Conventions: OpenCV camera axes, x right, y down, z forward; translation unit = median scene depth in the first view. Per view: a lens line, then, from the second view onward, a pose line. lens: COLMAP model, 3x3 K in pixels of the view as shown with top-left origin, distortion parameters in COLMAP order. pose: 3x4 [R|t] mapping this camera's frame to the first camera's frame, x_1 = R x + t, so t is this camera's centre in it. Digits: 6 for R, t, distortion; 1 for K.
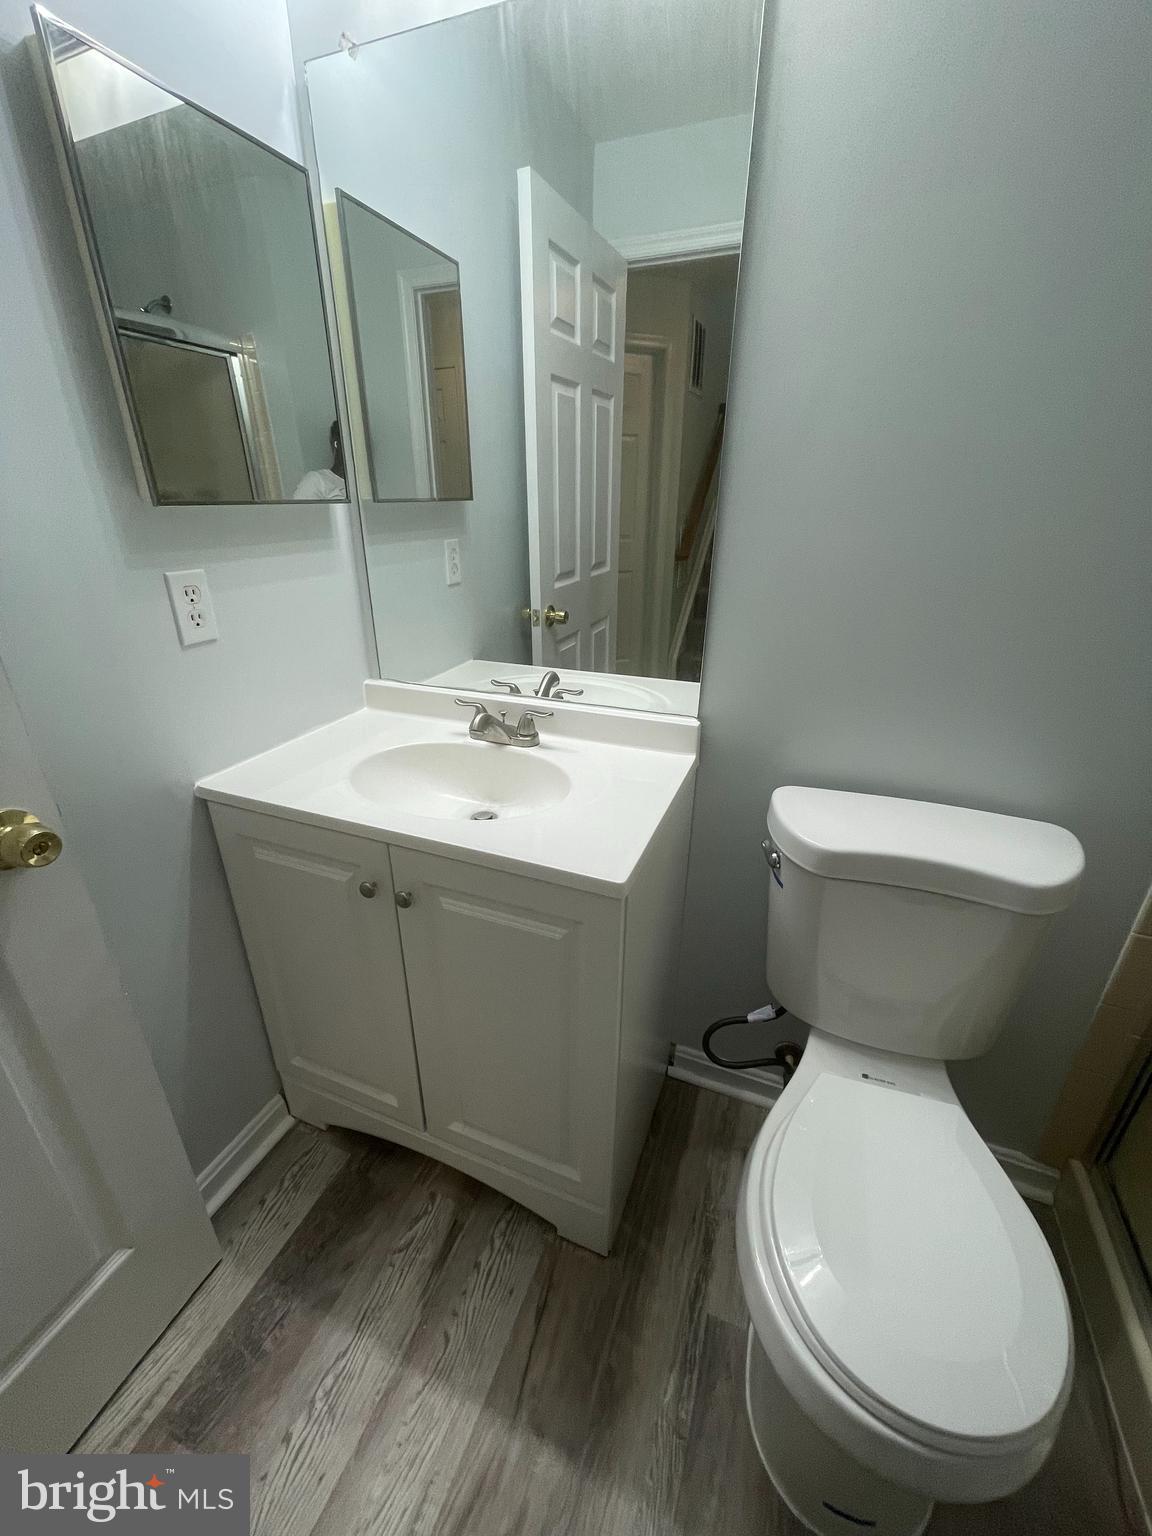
lens RADIAL K [[622.7, 0, 545.7], [0, 622.7, 773.0], [0, 0, 1]] dist [0.002014, -0.000221]
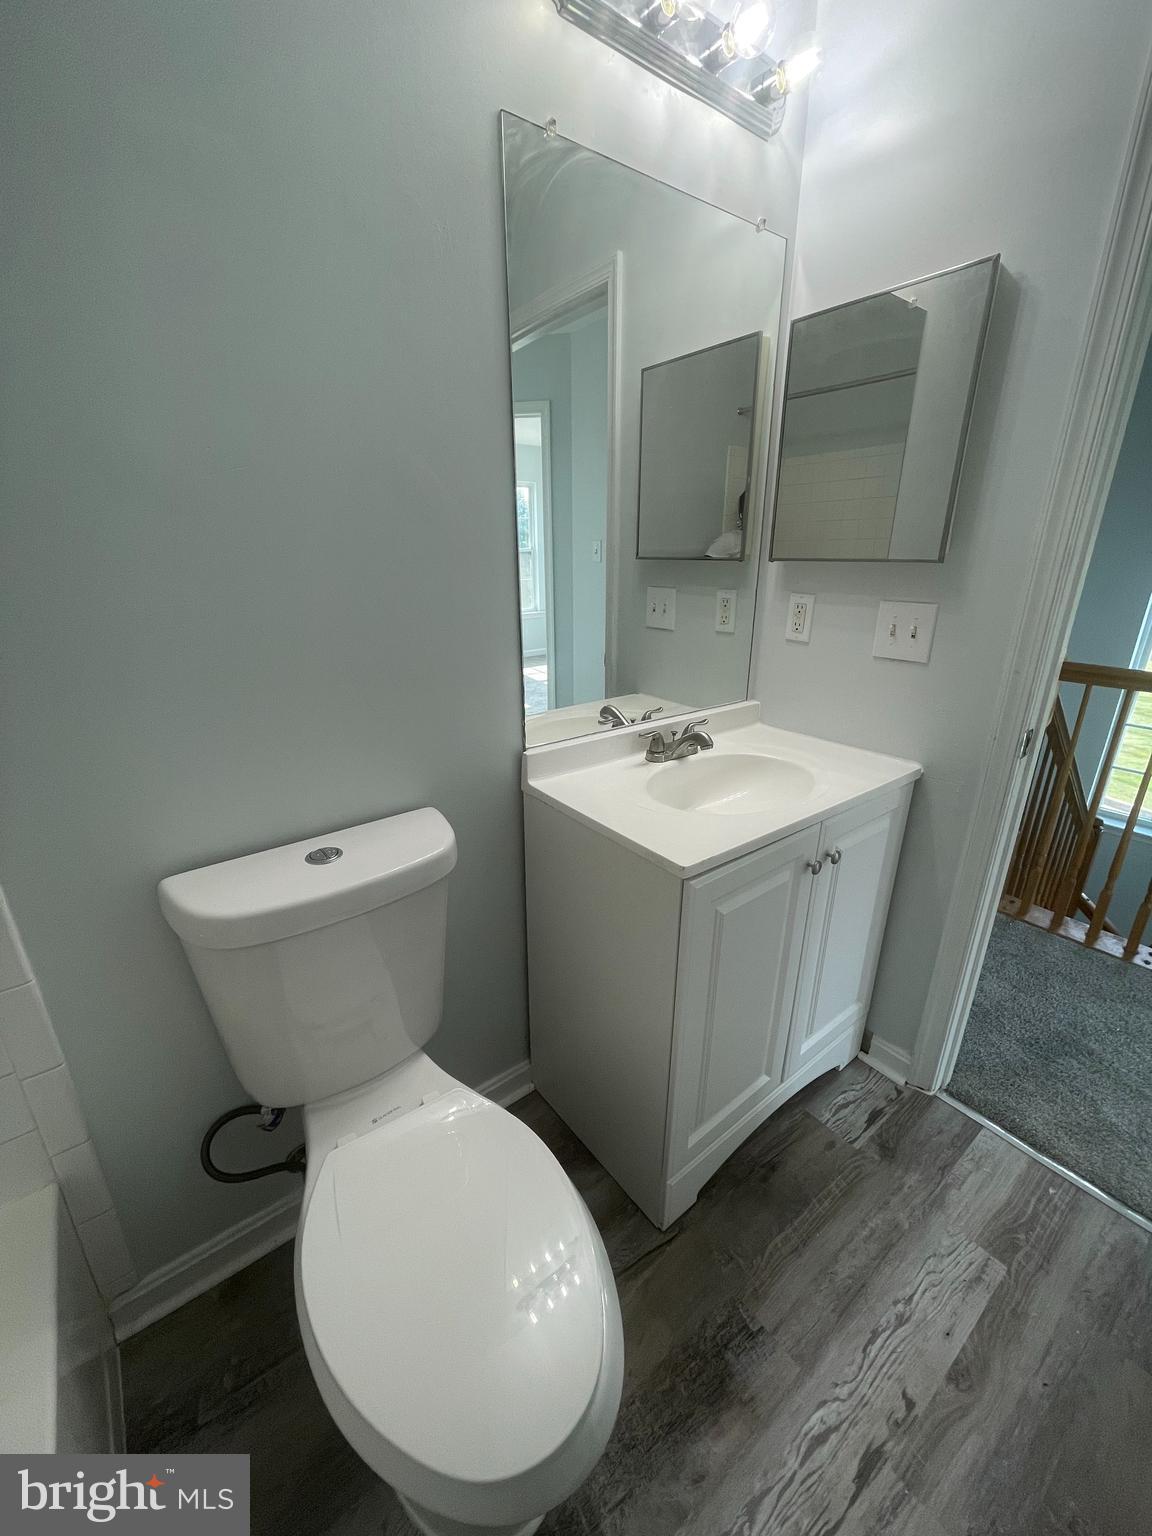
lens RADIAL K [[613.8, 0, 565.3], [0, 613.8, 778.4], [0, 0, 1]] dist [0.001695, -0.000179]
pose [[0.487614, -0.302000, 0.819163, -1.175647], [0.367373, 0.922132, 0.121279, -0.240389], [-0.792003, 0.241802, 0.560592, 0.548455]]
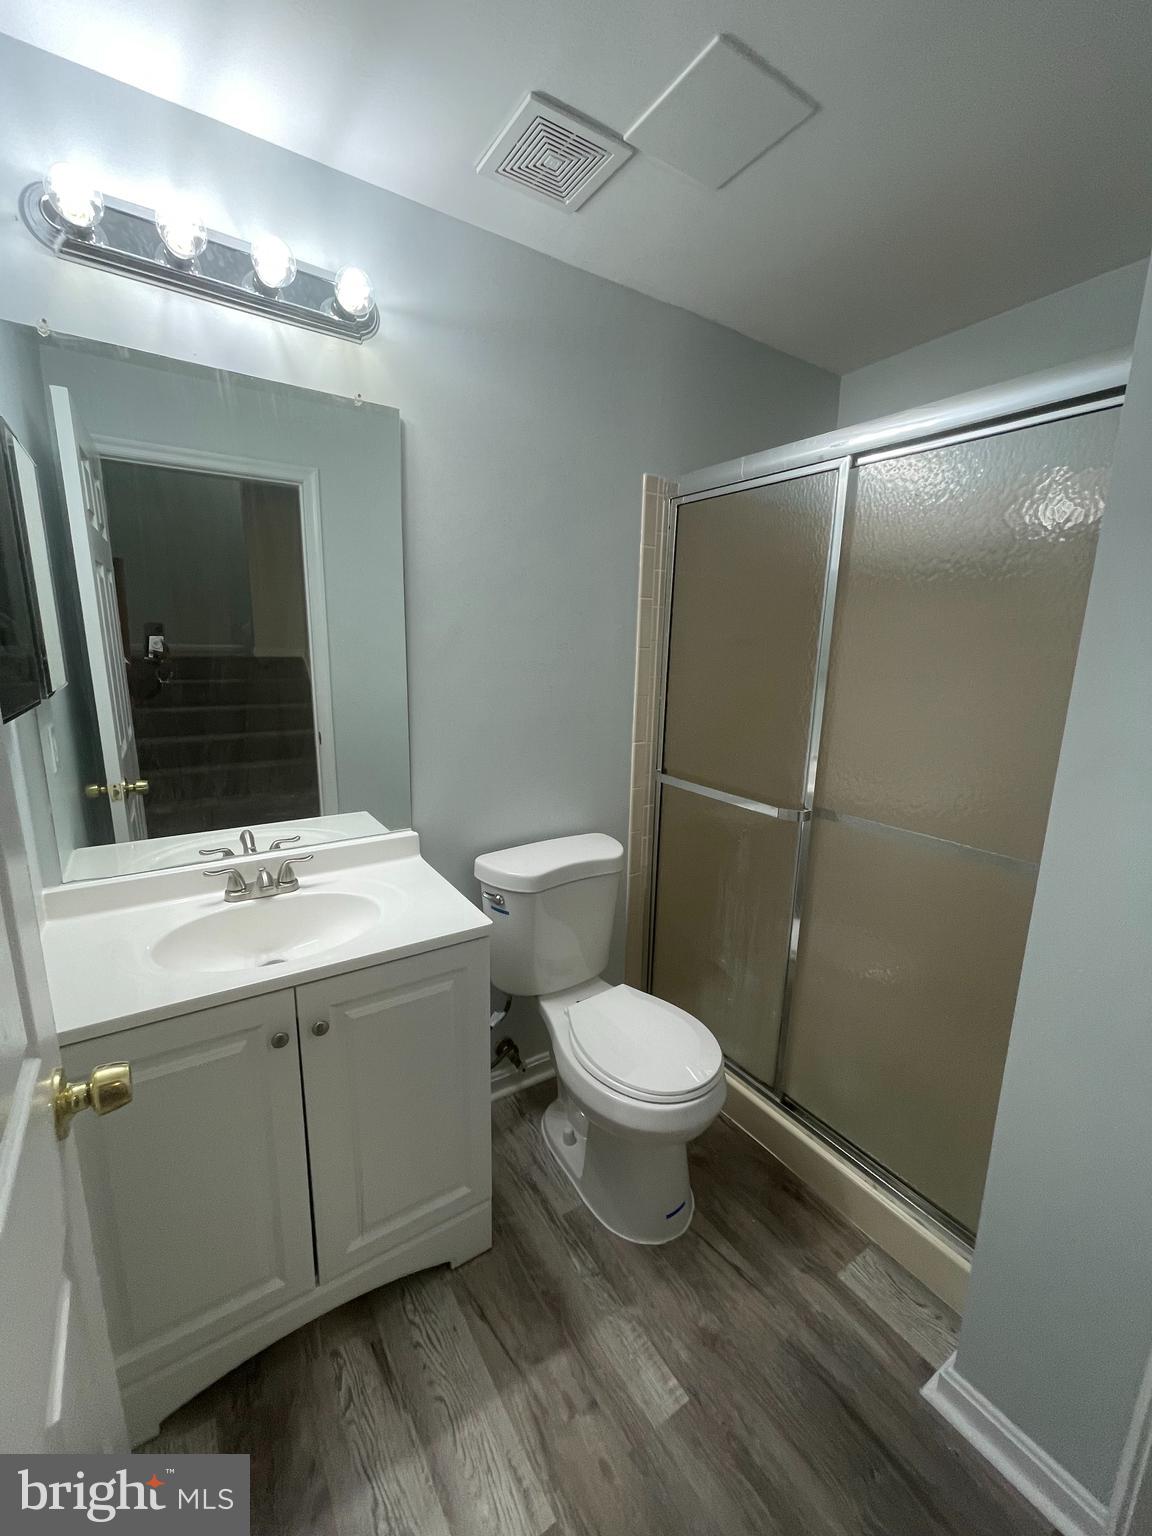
lens RADIAL K [[645.4, 0, 576.0], [0, 645.4, 768.0], [0, 0, 1]] dist [0.002338, 0.000241]
pose [[0.554440, -0.155341, 0.817597, -0.694492], [0.319236, 0.946969, -0.036563, -0.047821], [-0.768560, 0.281279, 0.574628, -0.159947]]
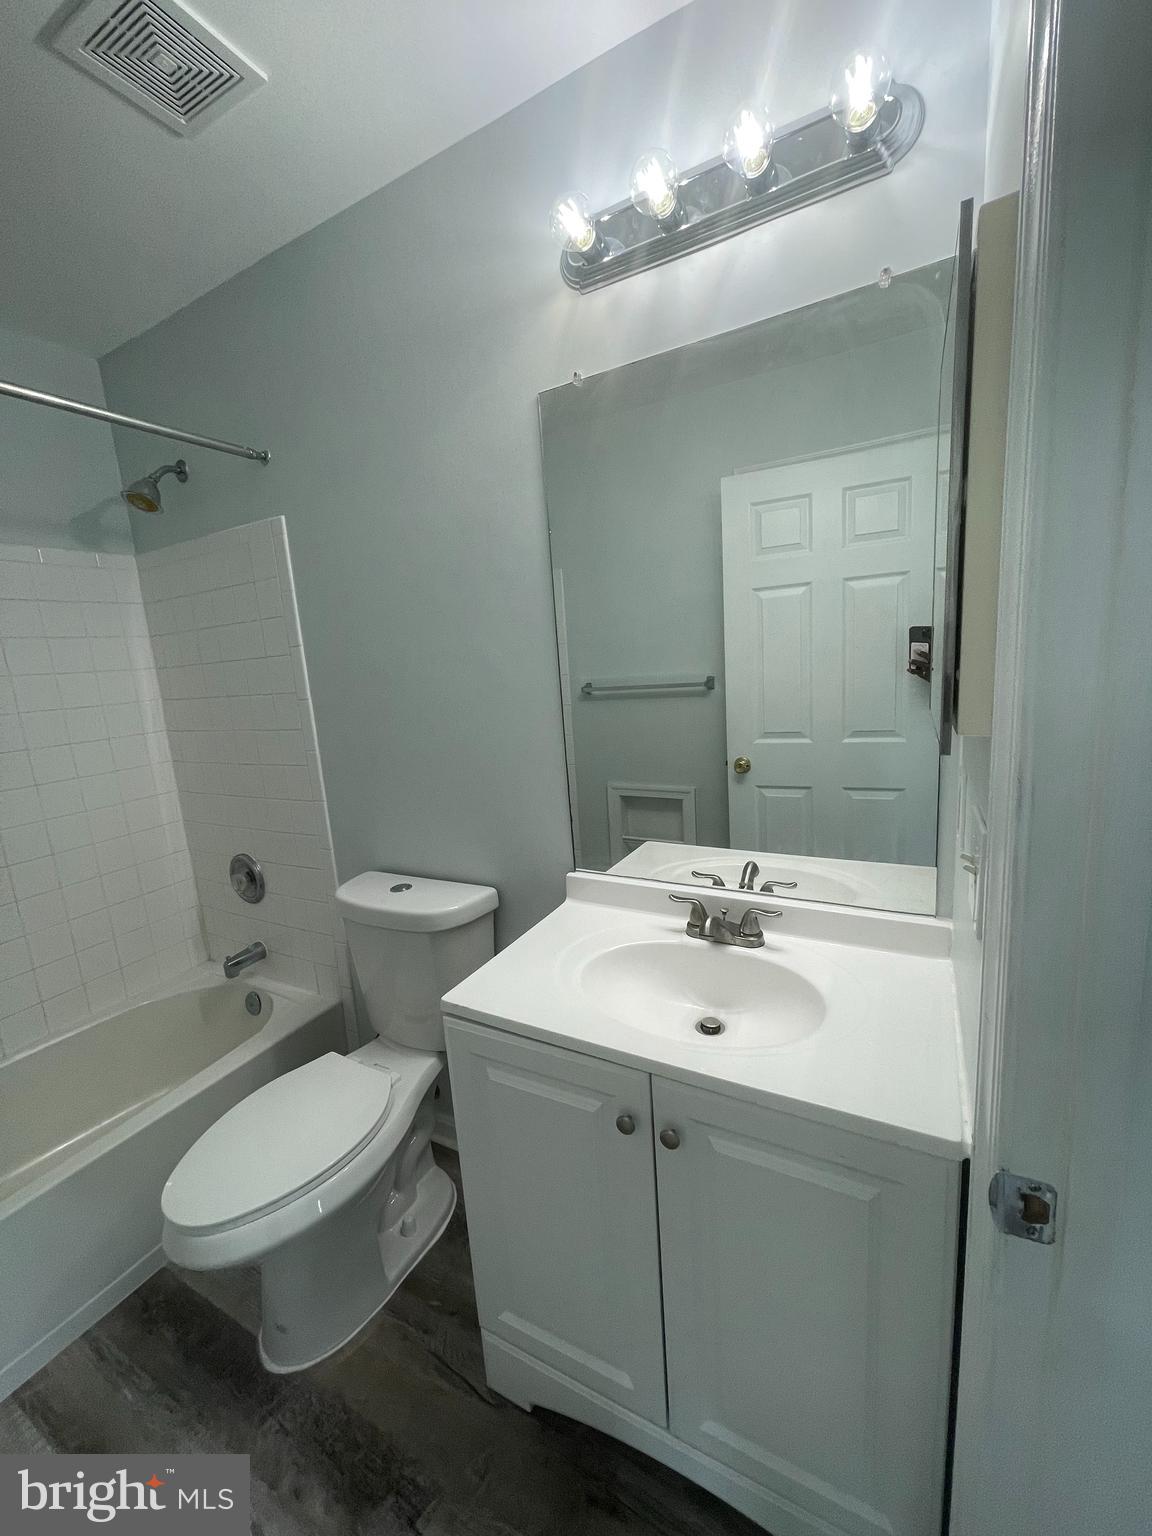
lens RADIAL K [[613.8, 0, 565.3], [0, 613.8, 778.4], [0, 0, 1]] dist [0.001695, -0.000179]
pose [[0.993806, -0.043881, -0.102098, -0.210579], [0.019060, 0.972429, -0.232418, -0.082058], [0.109481, 0.229033, 0.967242, -0.002433]]
